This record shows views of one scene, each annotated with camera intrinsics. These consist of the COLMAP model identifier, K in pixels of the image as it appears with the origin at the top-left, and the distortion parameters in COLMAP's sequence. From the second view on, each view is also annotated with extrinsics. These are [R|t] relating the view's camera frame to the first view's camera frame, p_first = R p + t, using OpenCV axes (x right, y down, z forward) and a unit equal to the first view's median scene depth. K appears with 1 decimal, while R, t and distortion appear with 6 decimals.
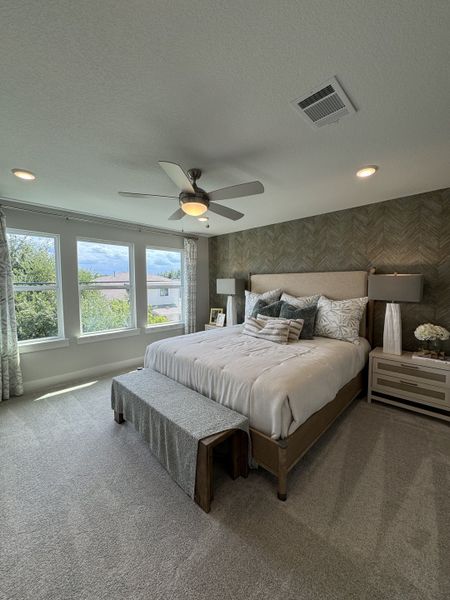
lens RADIAL K [[237.9, 0, 225.0], [0, 237.9, 300.0], [0, 0, 1]] dist [0.000937, 0.000090]
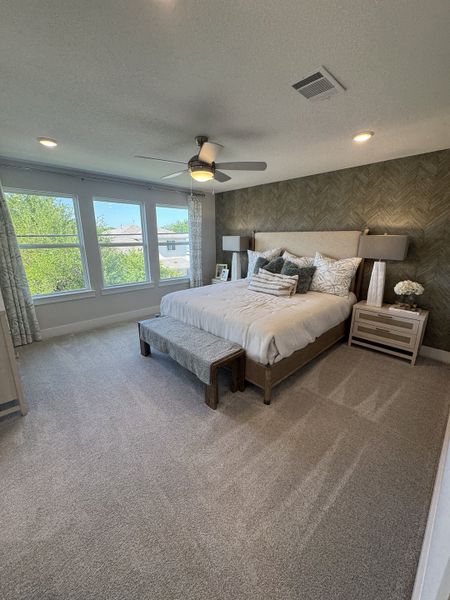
lens RADIAL K [[237.9, 0, 225.0], [0, 237.9, 300.0], [0, 0, 1]] dist [0.000937, 0.000090]
pose [[0.999511, 0.010395, -0.029480, 0.014811], [-0.004604, 0.981760, 0.190067, -0.018090], [0.030918, -0.189838, 0.981328, -0.144934]]
